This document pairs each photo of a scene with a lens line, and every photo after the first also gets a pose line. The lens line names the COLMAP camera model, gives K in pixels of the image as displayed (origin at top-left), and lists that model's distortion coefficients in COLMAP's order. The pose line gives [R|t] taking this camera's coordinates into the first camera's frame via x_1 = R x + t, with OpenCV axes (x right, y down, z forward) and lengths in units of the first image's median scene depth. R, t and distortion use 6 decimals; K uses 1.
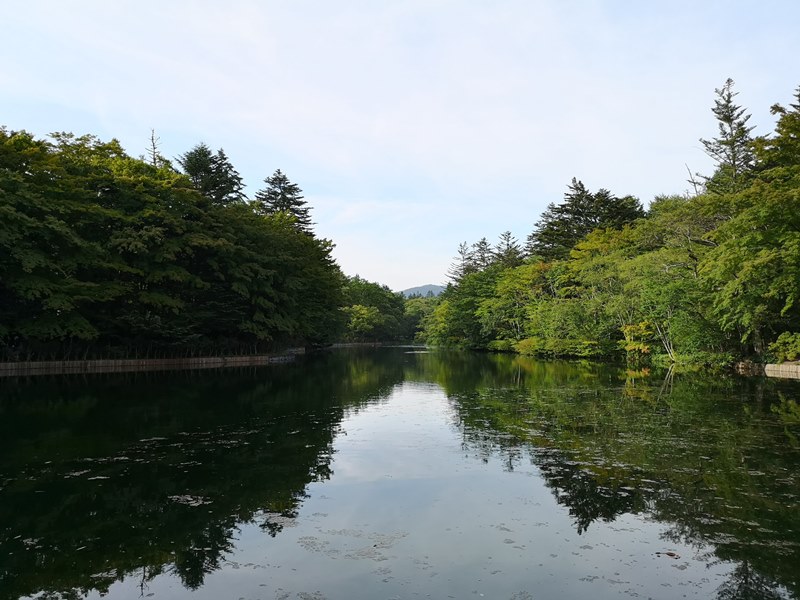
lens RADIAL K [[617.8, 0, 373.7], [0, 617.8, 297.2], [0, 0, 1]] dist [0.003166, -0.002835]
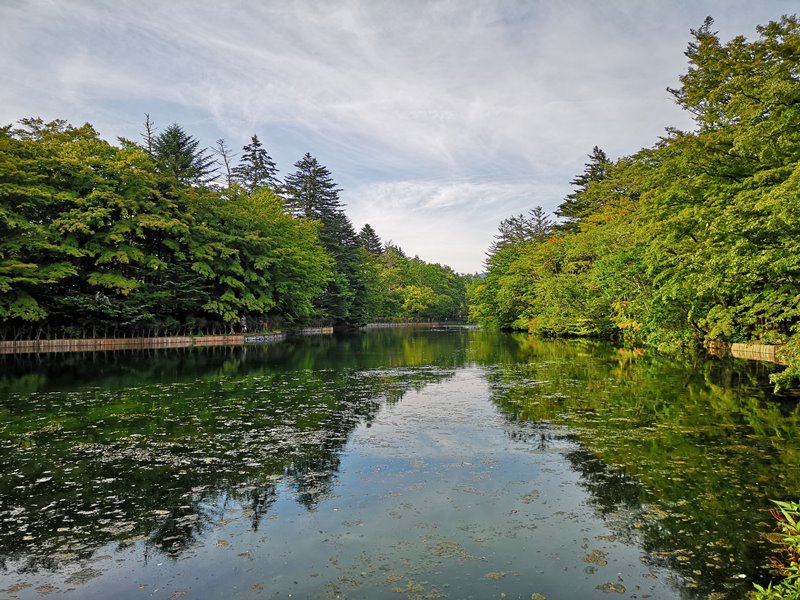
lens RADIAL K [[596.1, 0, 380.5], [0, 596.1, 289.4], [0, 0, 1]] dist [0.035759, 0.000485]
pose [[0.991199, -0.012787, -0.131760, 0.187010], [0.015023, 0.999759, 0.015992, 0.008602], [0.131523, -0.017830, 0.991153, 0.070509]]
